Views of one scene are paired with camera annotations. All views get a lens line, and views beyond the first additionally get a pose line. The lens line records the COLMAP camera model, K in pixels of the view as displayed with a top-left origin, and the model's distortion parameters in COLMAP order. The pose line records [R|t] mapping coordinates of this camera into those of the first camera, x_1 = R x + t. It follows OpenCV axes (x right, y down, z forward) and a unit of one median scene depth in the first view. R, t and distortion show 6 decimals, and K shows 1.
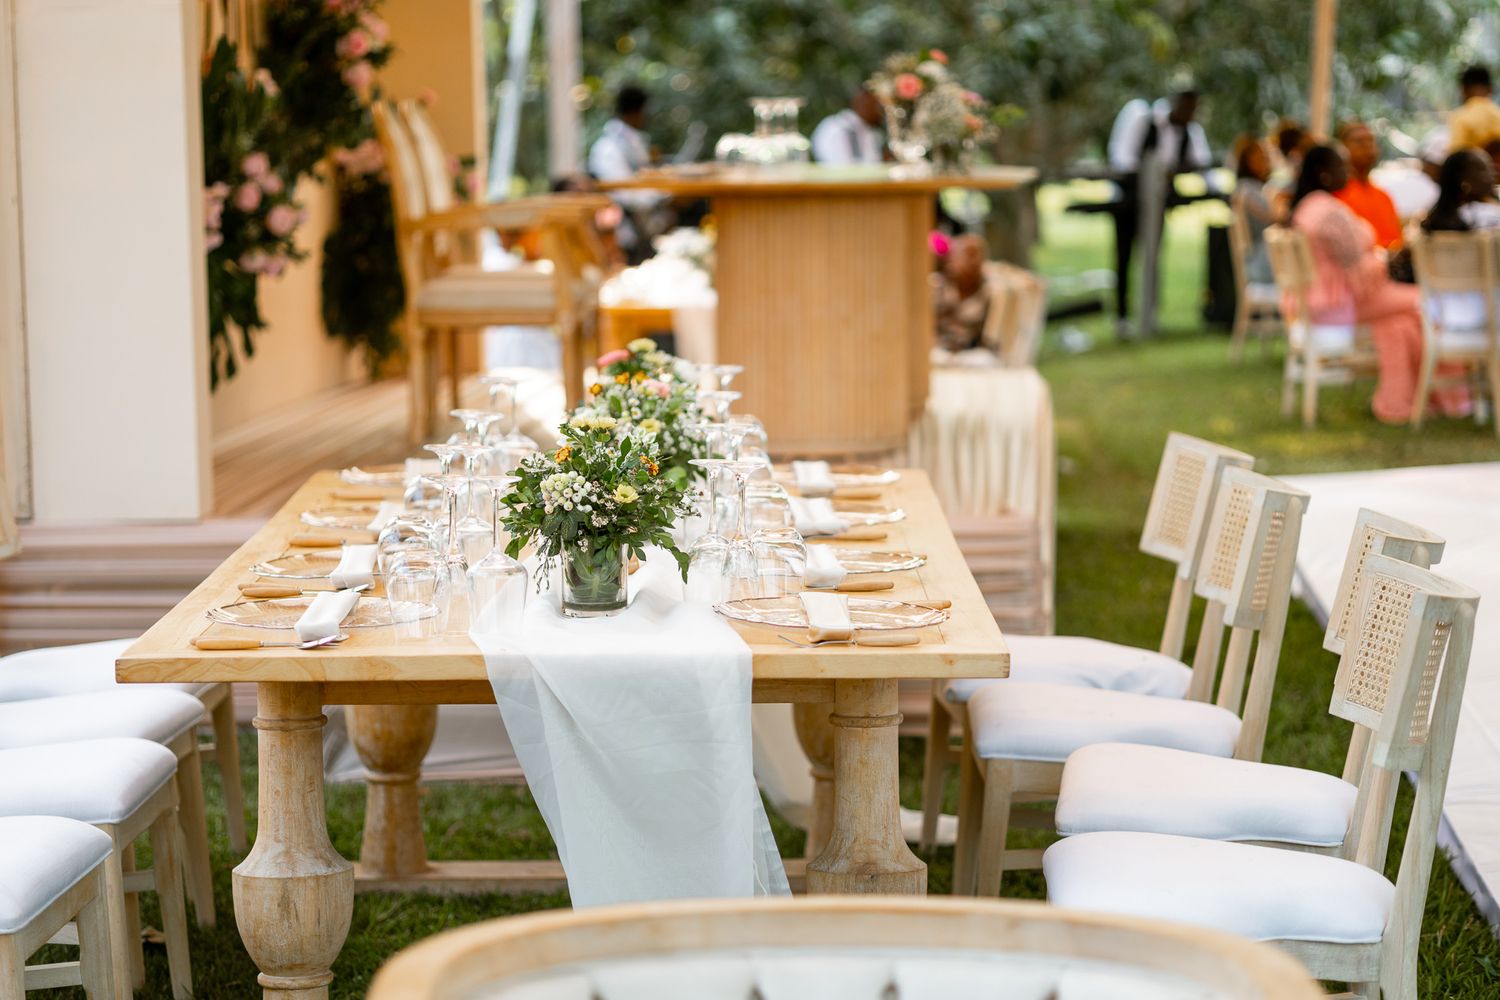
lens RADIAL K [[3816.0, 0, 750.0], [0, 3816.0, 500.0], [0, 0, 1]] dist [0.001065, 0.256799]
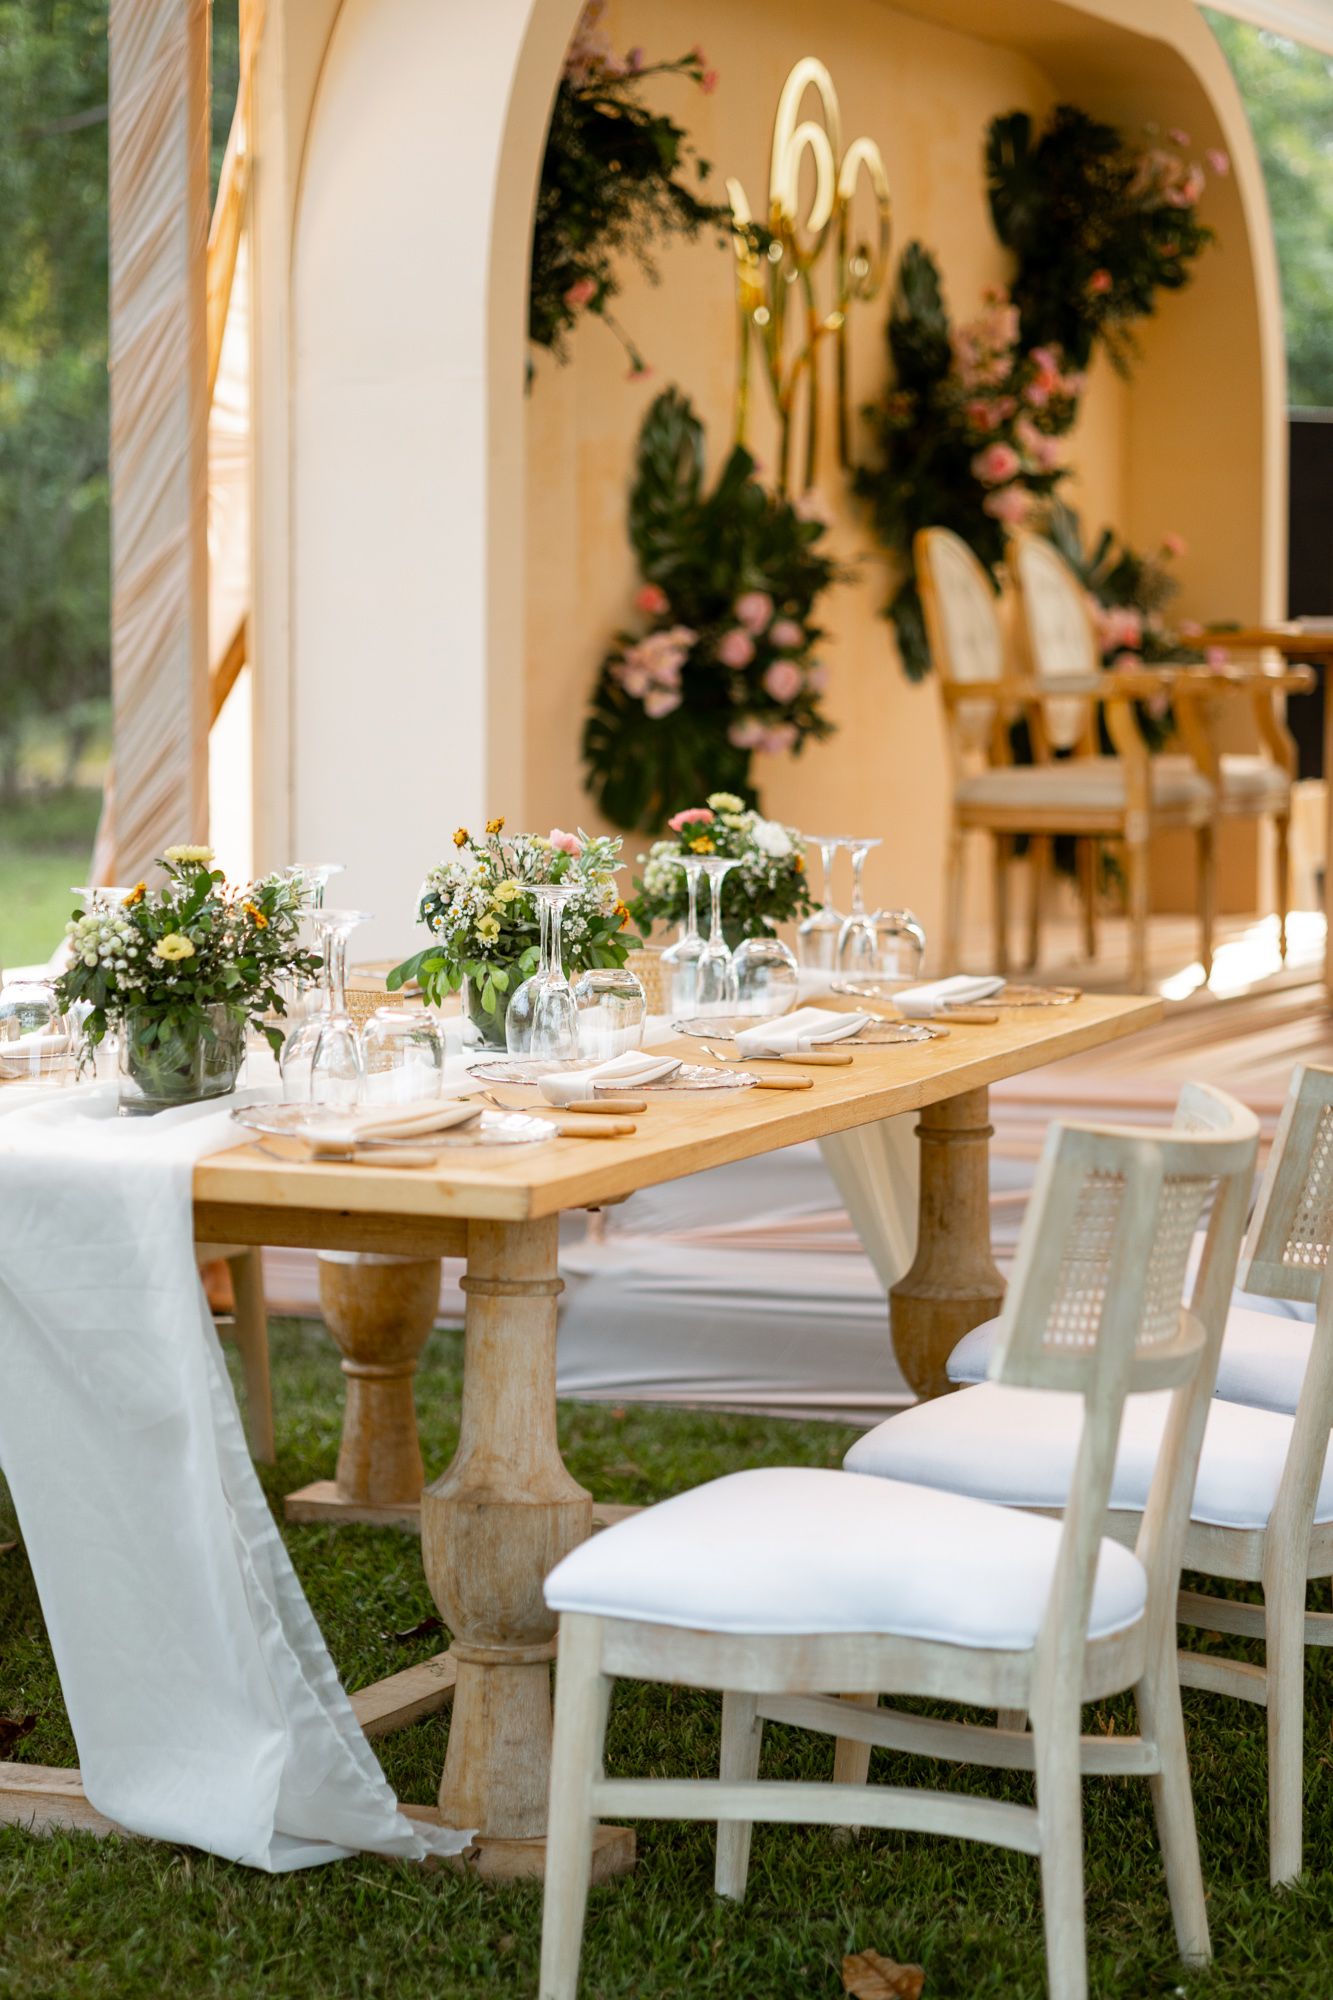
lens RADIAL K [[4830.3, 0, 666.5], [0, 4830.3, 1000.0], [0, 0, 1]] dist [0.056124, 0.443803]
pose [[0.940598, 0.043742, -0.336691, 0.357784], [-0.053563, 0.998366, -0.019930, 0.021236], [0.335269, 0.036781, 0.941404, 0.168399]]
